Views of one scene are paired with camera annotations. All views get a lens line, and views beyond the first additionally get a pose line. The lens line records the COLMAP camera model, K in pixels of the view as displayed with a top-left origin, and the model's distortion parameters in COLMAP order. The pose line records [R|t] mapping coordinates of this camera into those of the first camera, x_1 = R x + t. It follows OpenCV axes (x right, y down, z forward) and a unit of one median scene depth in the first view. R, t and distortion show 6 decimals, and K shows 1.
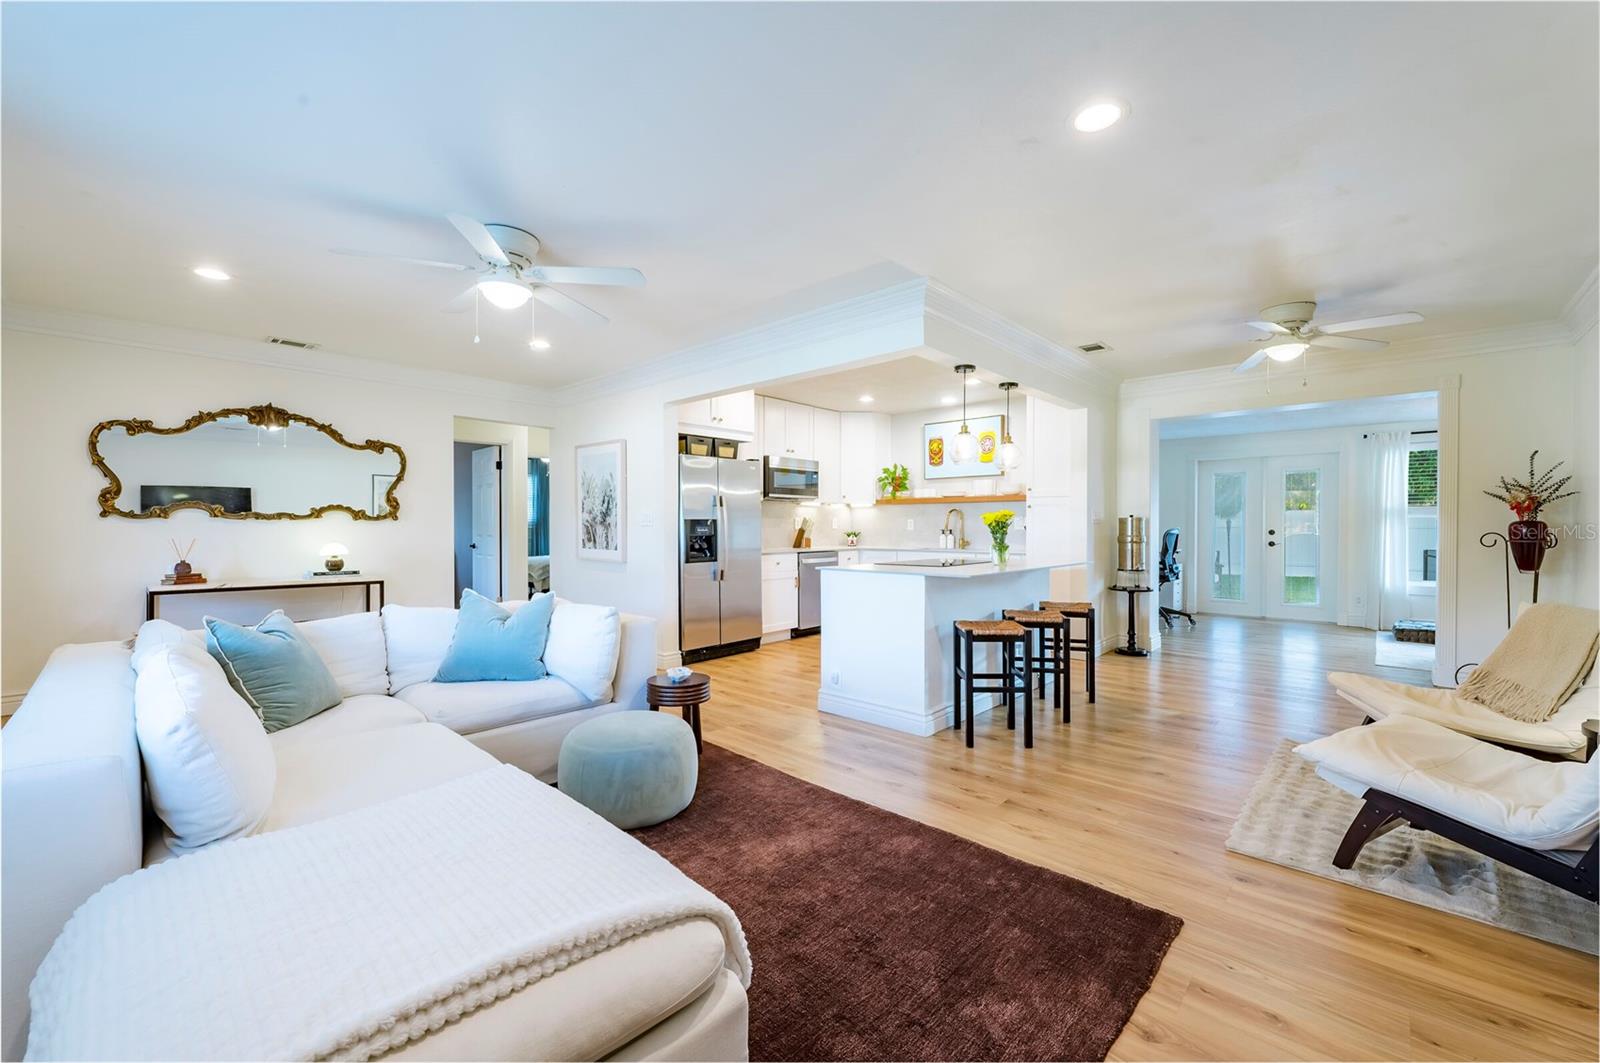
lens RADIAL K [[640.1, 0, 803.8], [0, 640.1, 531.6], [0, 0, 1]] dist [-0.000076, -0.003112]
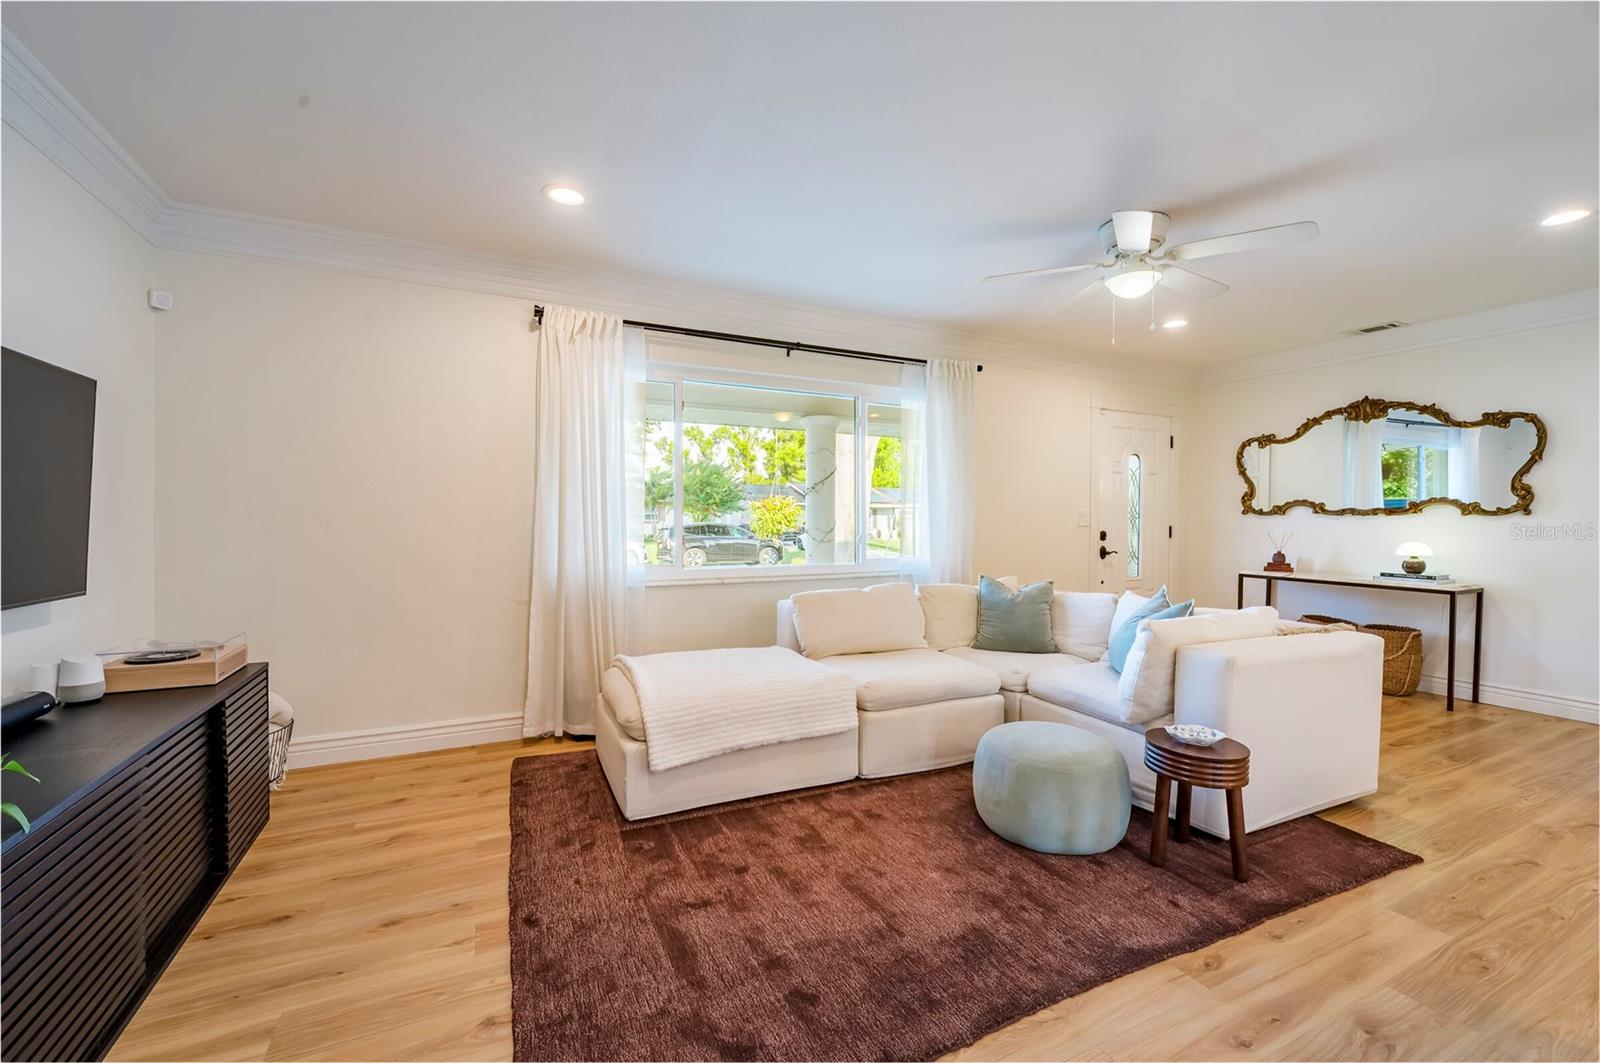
lens RADIAL K [[653.5, 0, 805.8], [0, 653.5, 532.0], [0, 0, 1]] dist [-0.000612, -0.000931]
pose [[-0.355727, 0.018330, -0.934410, 0.347742], [-0.013004, 0.999614, 0.024560, -0.005987], [0.934499, 0.020888, -0.355352, 0.481470]]
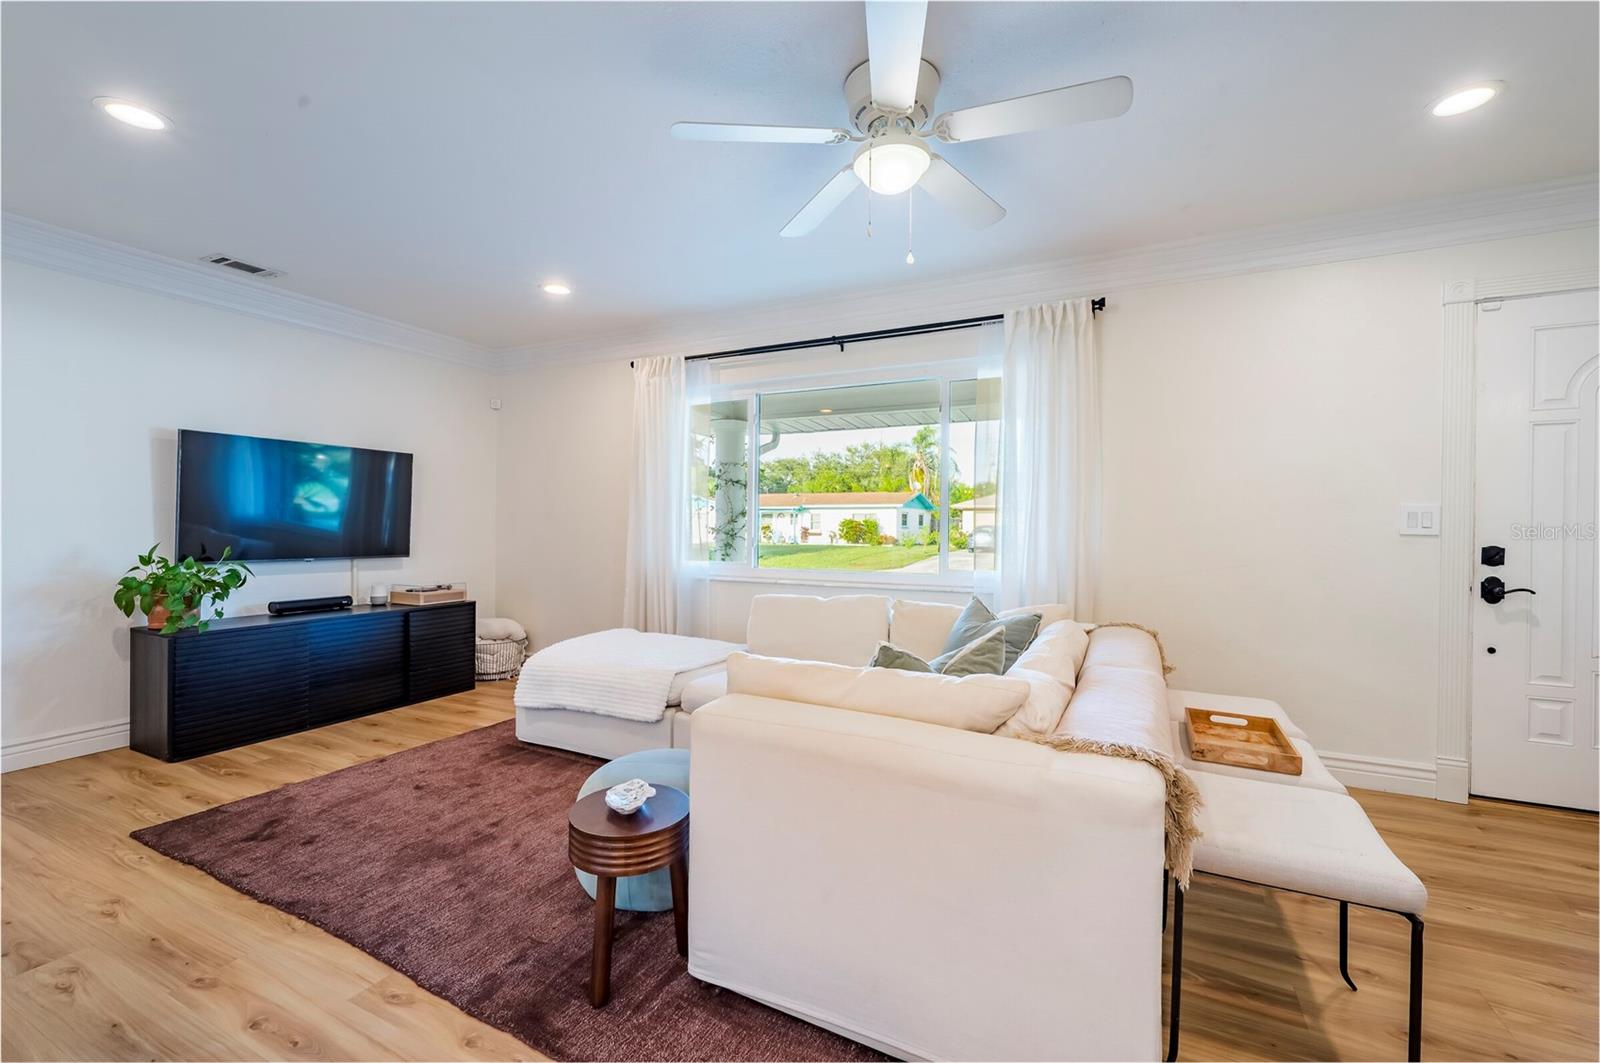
lens RADIAL K [[670.3, 0, 800.0], [0, 670.3, 531.5], [0, 0, 1]] dist [0.003671, -0.000054]
pose [[-0.960130, -0.002382, -0.279542, -0.097279], [-0.008339, 0.999763, 0.020126, -0.006026], [0.279428, 0.021654, -0.959922, 0.884437]]
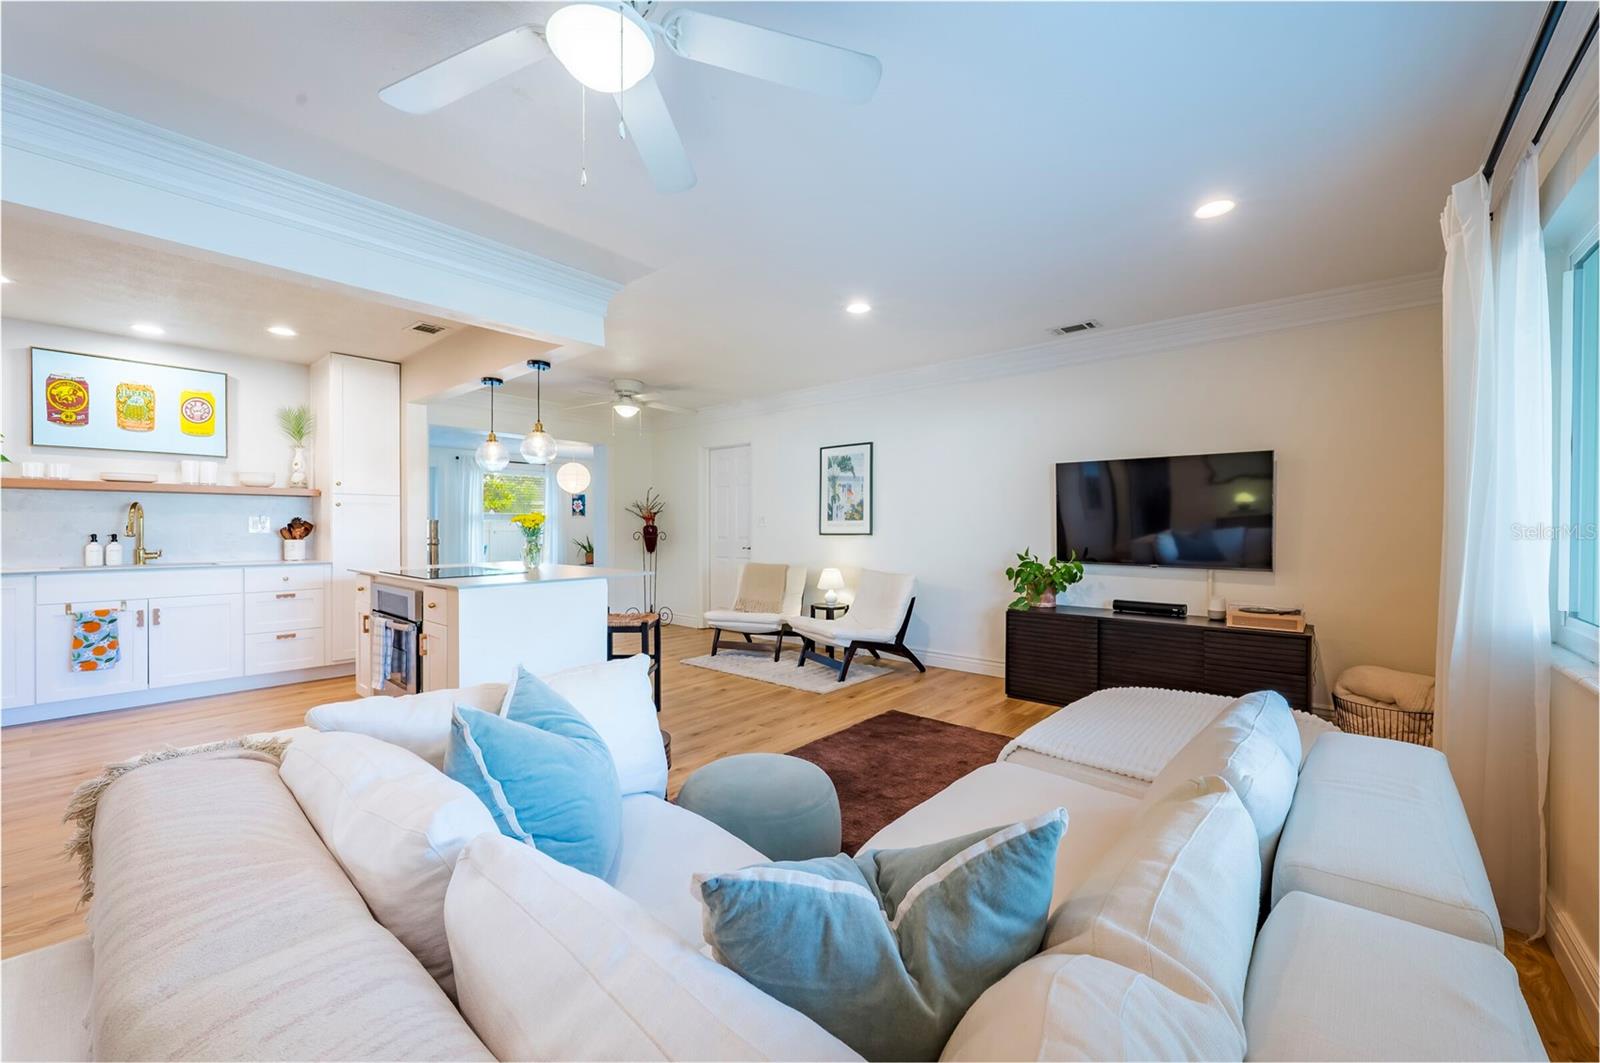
lens RADIAL K [[623.6, 0, 805.1], [0, 623.6, 532.2], [0, 0, 1]] dist [-0.003680, -0.000688]
pose [[-0.043271, -0.007465, 0.999035, -0.508494], [0.008842, 0.999930, 0.007854, -0.005177], [-0.999024, 0.009174, -0.043202, 0.466788]]
